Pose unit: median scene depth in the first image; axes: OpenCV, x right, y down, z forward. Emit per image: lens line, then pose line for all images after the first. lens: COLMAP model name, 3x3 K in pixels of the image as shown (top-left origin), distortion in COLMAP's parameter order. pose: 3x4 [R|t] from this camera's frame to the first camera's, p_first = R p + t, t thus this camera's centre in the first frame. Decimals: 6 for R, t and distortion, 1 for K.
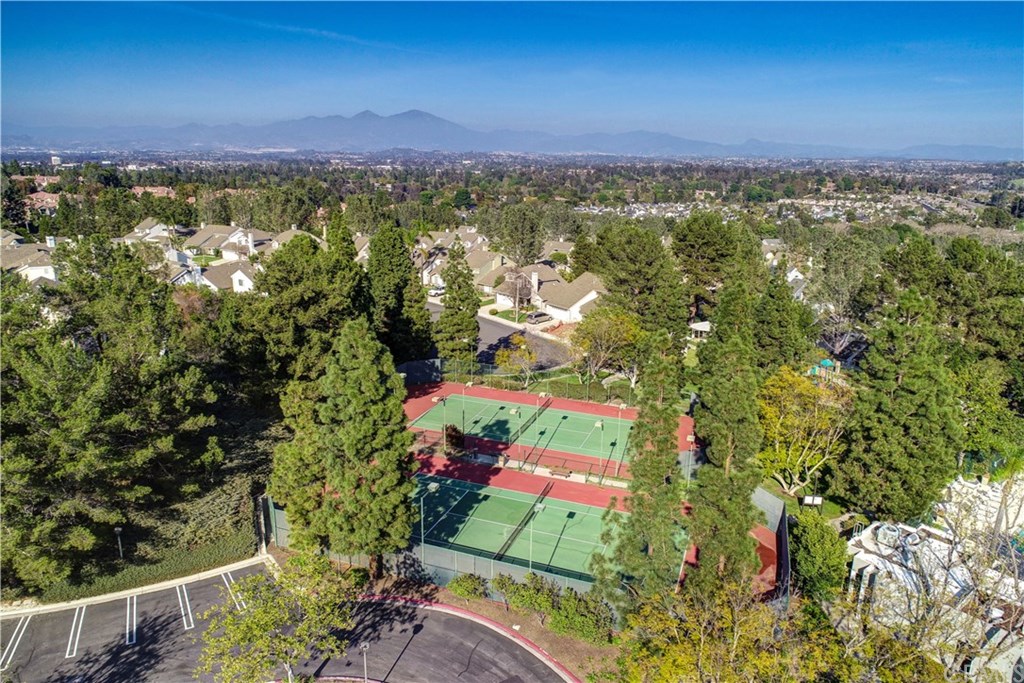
lens RADIAL K [[685.2, 0, 513.9], [0, 685.2, 345.3], [0, 0, 1]] dist [-0.002457, 0.000575]
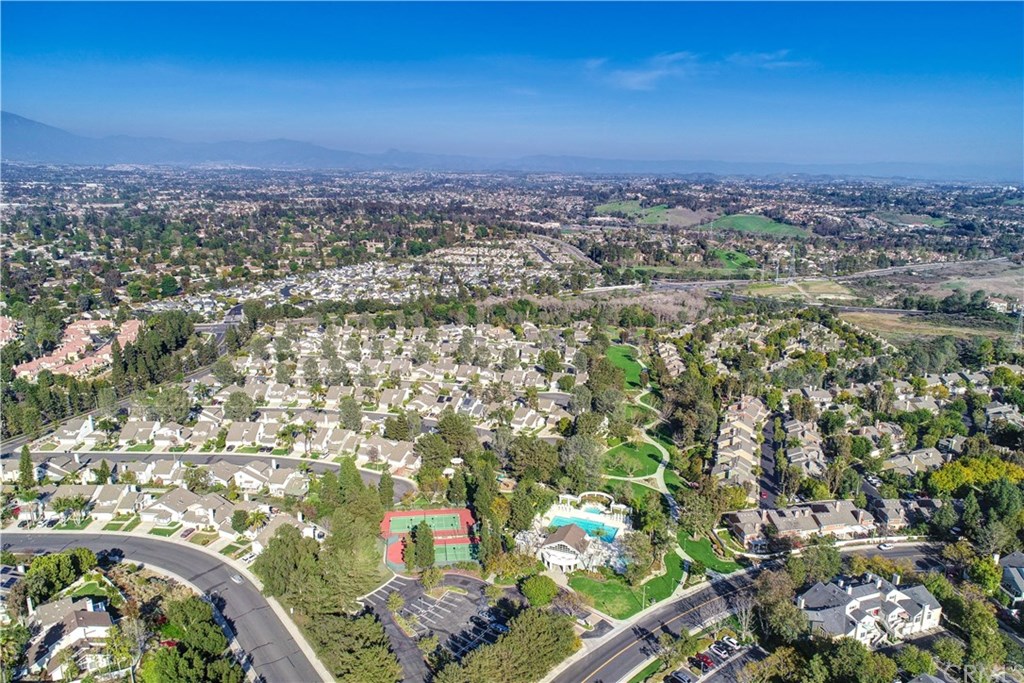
lens RADIAL K [[685.2, 0, 513.9], [0, 685.2, 345.3], [0, 0, 1]] dist [-0.002457, 0.000575]
pose [[0.881477, -0.122079, 0.456175, -1.844687], [0.125333, 0.991842, 0.023248, -1.397305], [-0.455292, 0.036681, 0.889586, -3.971669]]
